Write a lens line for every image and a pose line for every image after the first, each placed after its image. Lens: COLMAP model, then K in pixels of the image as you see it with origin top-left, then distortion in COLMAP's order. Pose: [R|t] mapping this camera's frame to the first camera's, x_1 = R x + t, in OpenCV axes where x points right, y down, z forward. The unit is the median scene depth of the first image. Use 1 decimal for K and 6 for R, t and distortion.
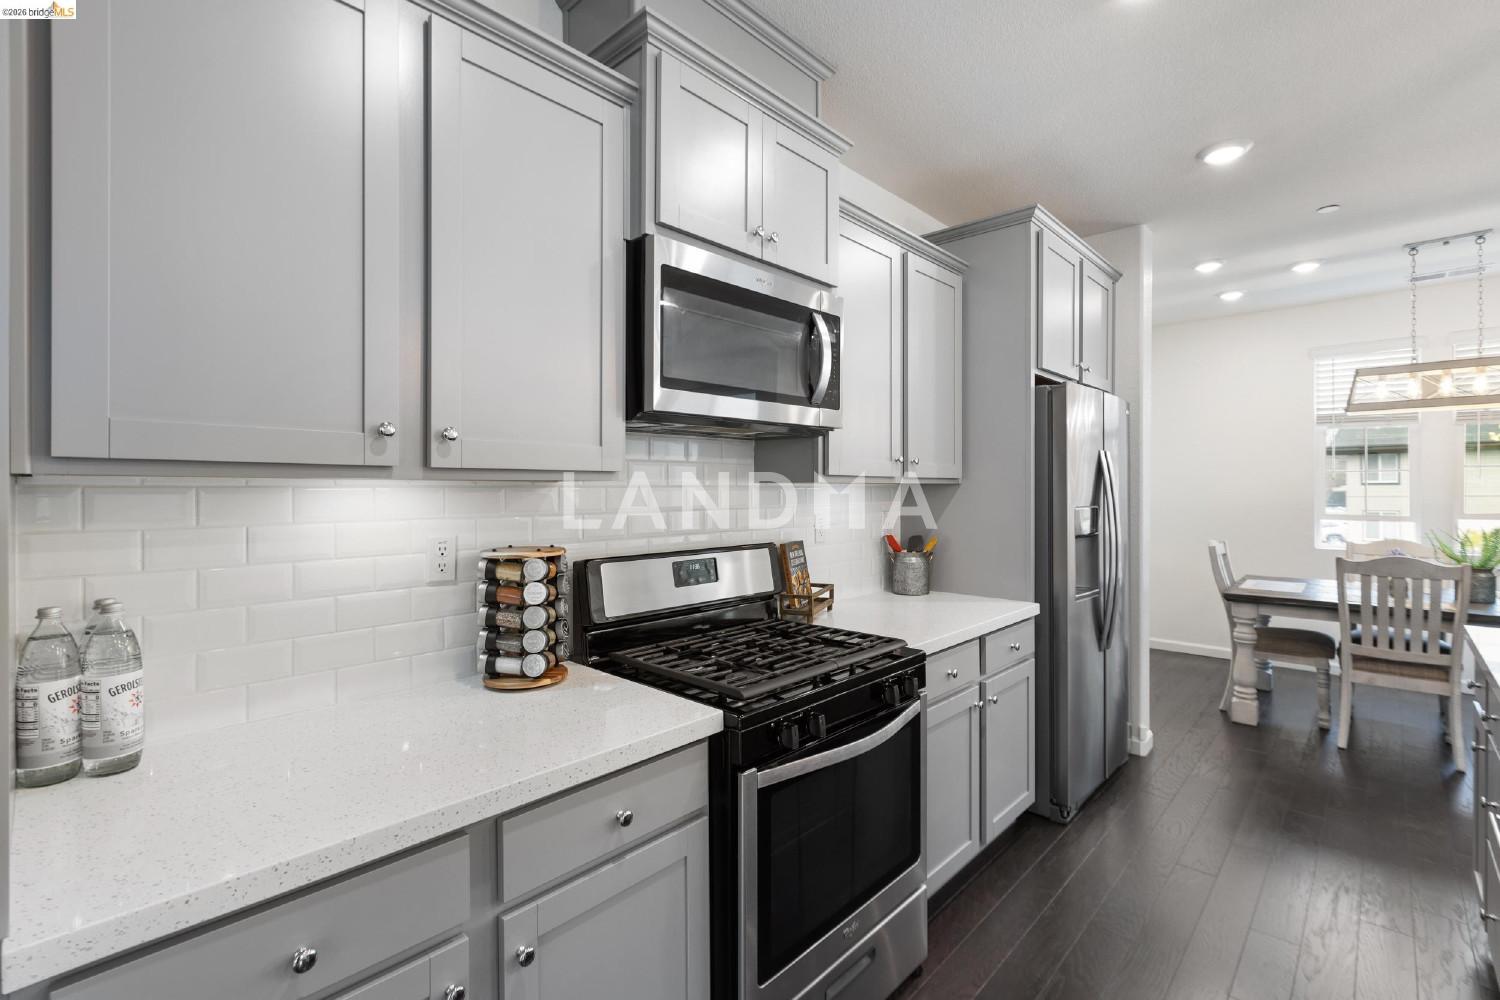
lens RADIAL K [[665.4, 0, 753.1], [0, 665.4, 489.2], [0, 0, 1]] dist [-0.004114, 0.000849]
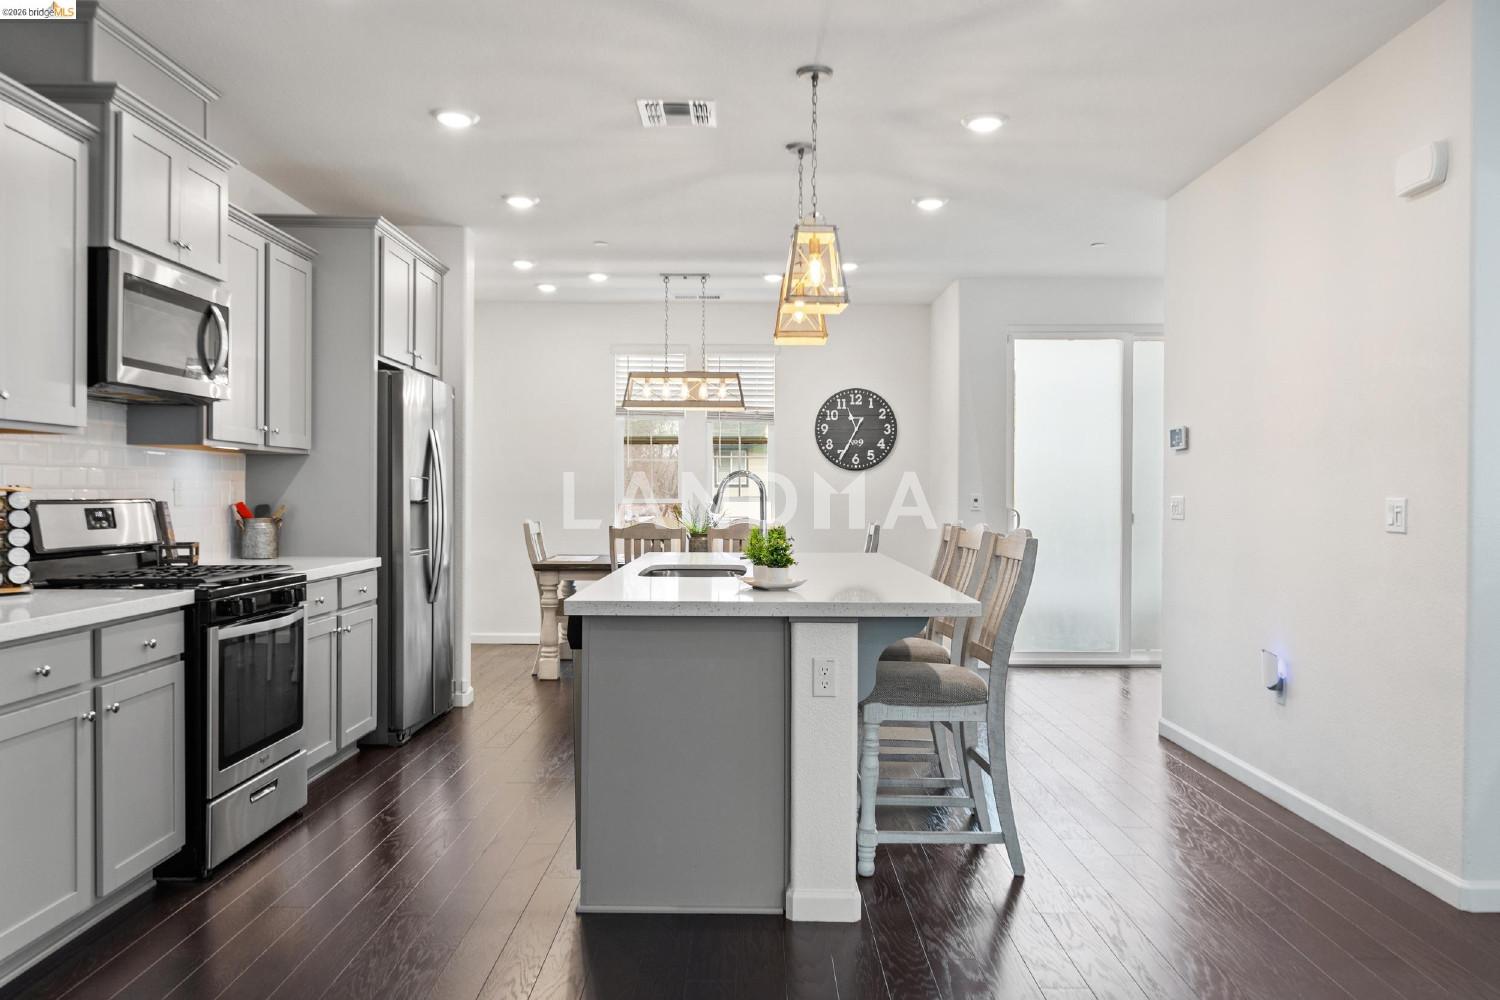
lens RADIAL K [[1126.6, 0, 762.0], [0, 1126.6, 501.3], [0, 0, 1]] dist [0.016161, -0.019249]
pose [[0.720896, 0.000686, 0.693043, -0.554687], [-0.005149, 0.999977, 0.004366, 0.072991], [-0.693024, -0.006716, 0.720883, -1.074732]]
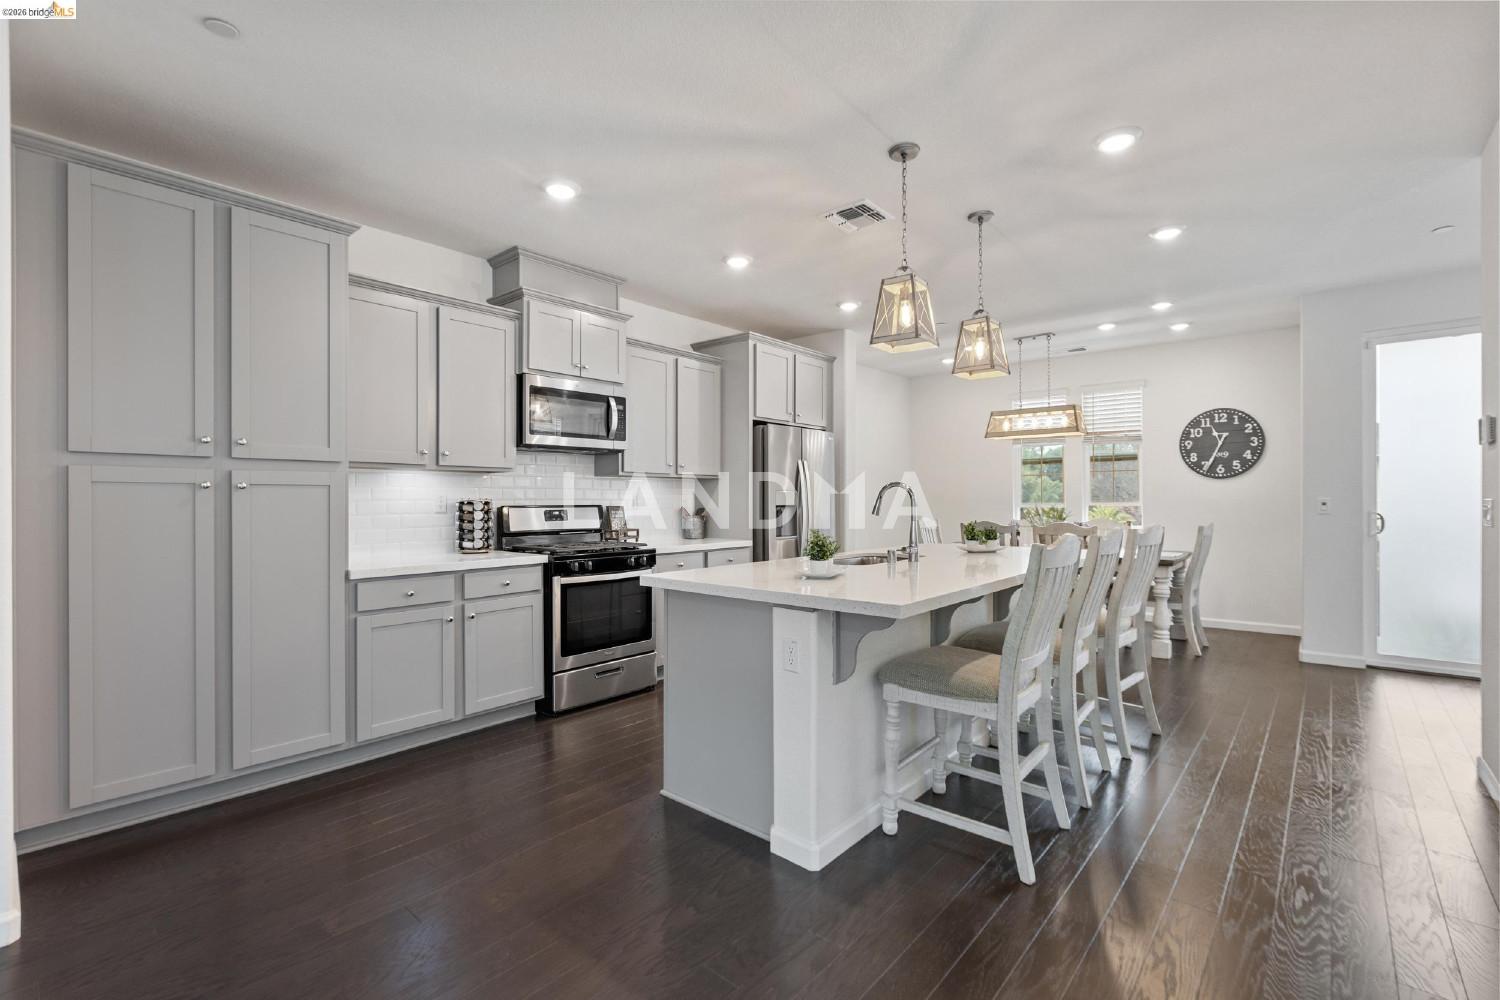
lens RADIAL K [[665.4, 0, 753.8], [0, 665.4, 503.4], [0, 0, 1]] dist [-0.004114, 0.000849]
pose [[0.999104, -0.001235, 0.042302, 0.426617], [0.001079, 0.999993, 0.003702, 0.070234], [-0.042306, -0.003653, 0.999098, -1.095996]]
